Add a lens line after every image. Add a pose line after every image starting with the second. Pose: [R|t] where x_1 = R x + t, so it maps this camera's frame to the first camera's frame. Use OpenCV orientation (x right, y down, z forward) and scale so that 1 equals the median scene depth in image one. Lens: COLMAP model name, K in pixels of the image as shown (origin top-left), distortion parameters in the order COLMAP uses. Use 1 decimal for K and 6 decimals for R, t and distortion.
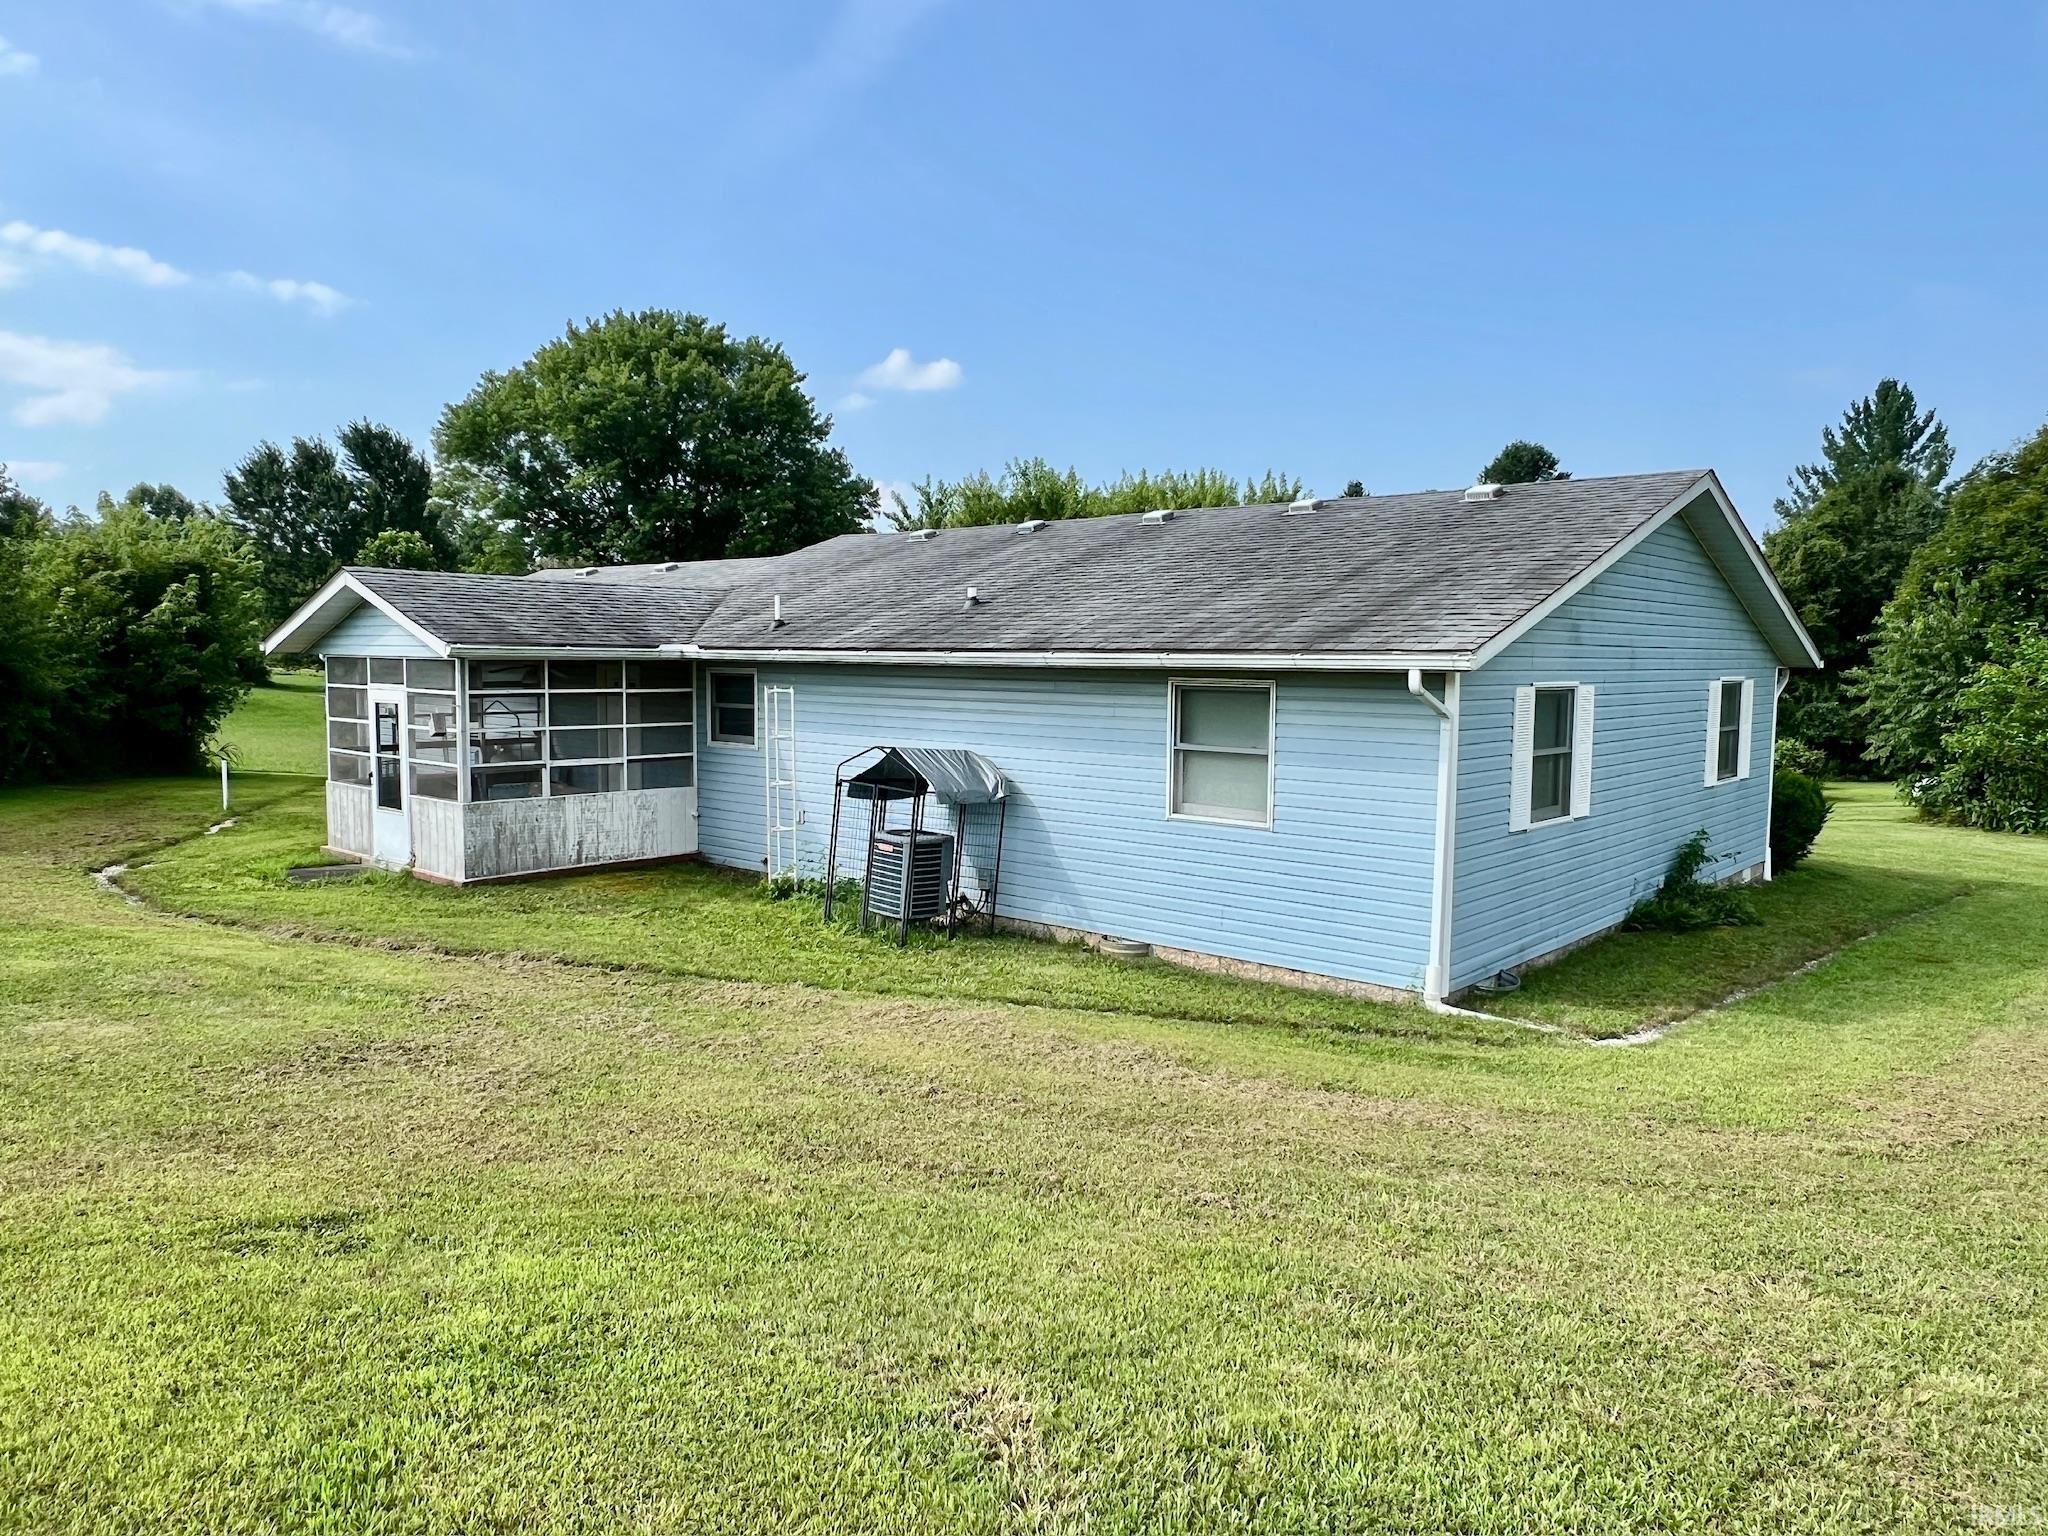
lens RADIAL K [[1331.0, 0, 1024.0], [0, 1331.0, 768.0], [0, 0, 1]] dist [0.000695, 0.000209]
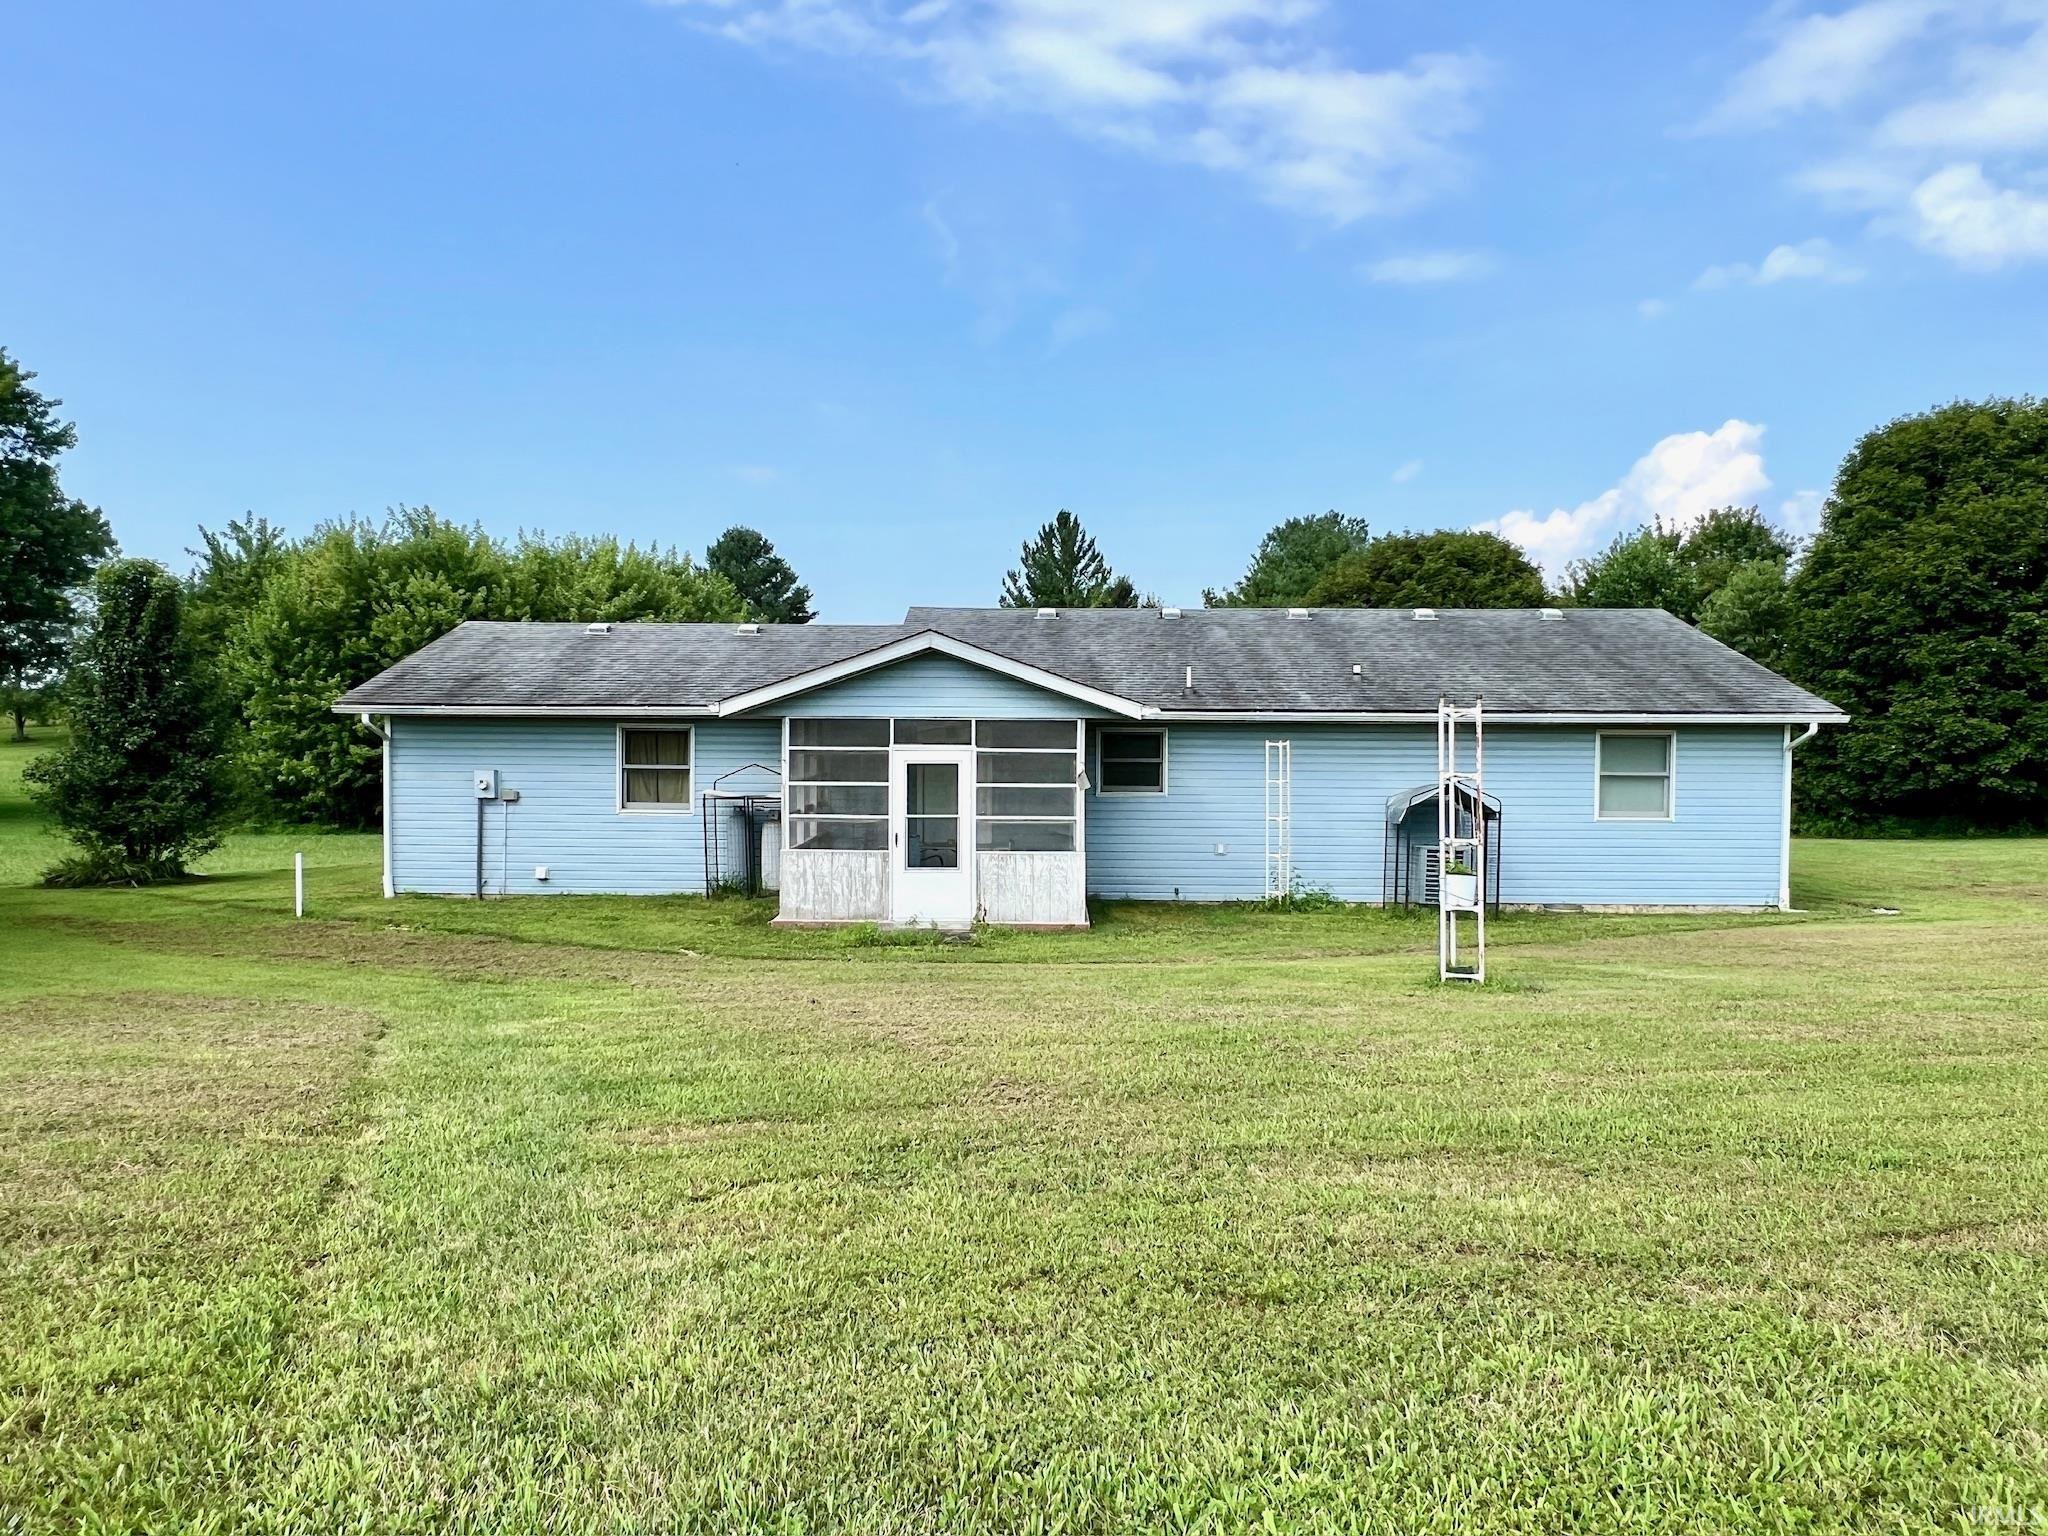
lens RADIAL K [[1331.0, 0, 1024.0], [0, 1331.0, 768.0], [0, 0, 1]] dist [0.000695, 0.000209]
pose [[0.765067, -0.024450, 0.643486, -1.015506], [0.057382, 0.997892, -0.030308, -0.010187], [-0.641388, 0.060112, 0.764858, 0.171612]]
